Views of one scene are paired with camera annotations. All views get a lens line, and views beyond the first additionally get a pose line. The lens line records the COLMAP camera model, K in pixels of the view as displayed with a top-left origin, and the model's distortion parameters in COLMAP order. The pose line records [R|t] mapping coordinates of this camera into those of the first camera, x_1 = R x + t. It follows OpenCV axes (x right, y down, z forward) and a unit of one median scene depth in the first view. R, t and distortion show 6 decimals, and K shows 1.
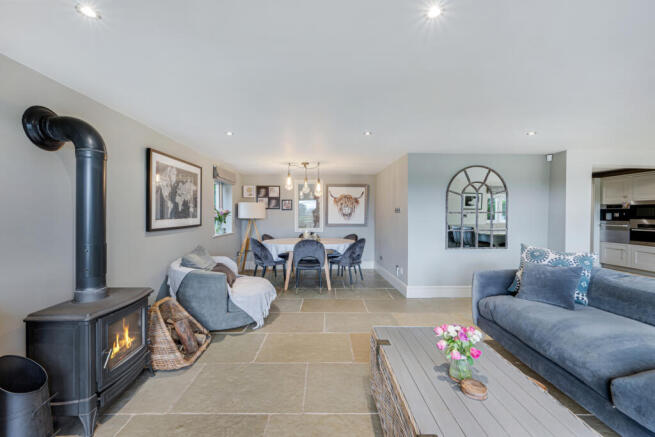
lens RADIAL K [[266.4, 0, 328.4], [0, 266.4, 218.1], [0, 0, 1]] dist [0.003047, 0.000044]
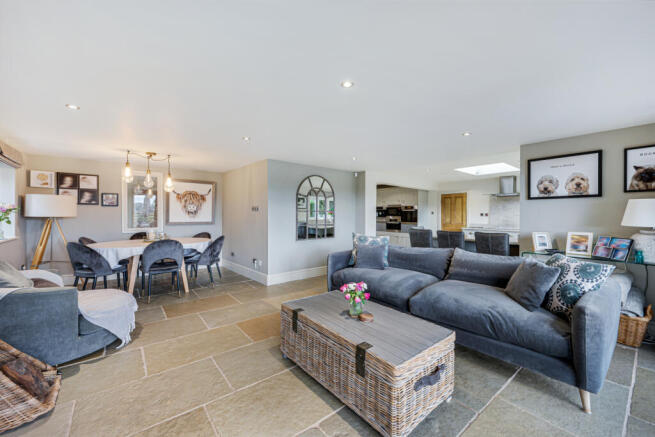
lens RADIAL K [[266.4, 0, 325.4], [0, 266.4, 214.3], [0, 0, 1]] dist [0.003047, 0.000044]
pose [[0.785586, 0.000407, 0.618752, -0.214676], [0.004054, 0.999975, -0.005806, 0.001471], [-0.618739, 0.007070, 0.785565, -0.048158]]
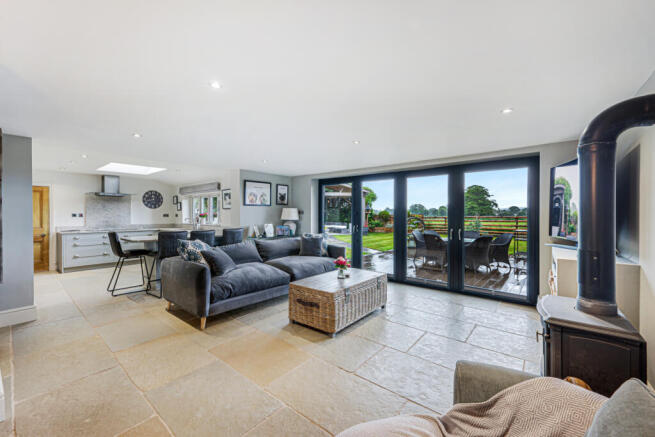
lens RADIAL K [[266.4, 0, 330.3], [0, 266.4, 215.8], [0, 0, 1]] dist [0.003047, 0.000044]
pose [[-0.767403, -0.005551, 0.641141, -0.360552], [0.004281, 0.999896, 0.013781, -0.015189], [-0.641151, 0.013320, -0.767299, 1.036500]]
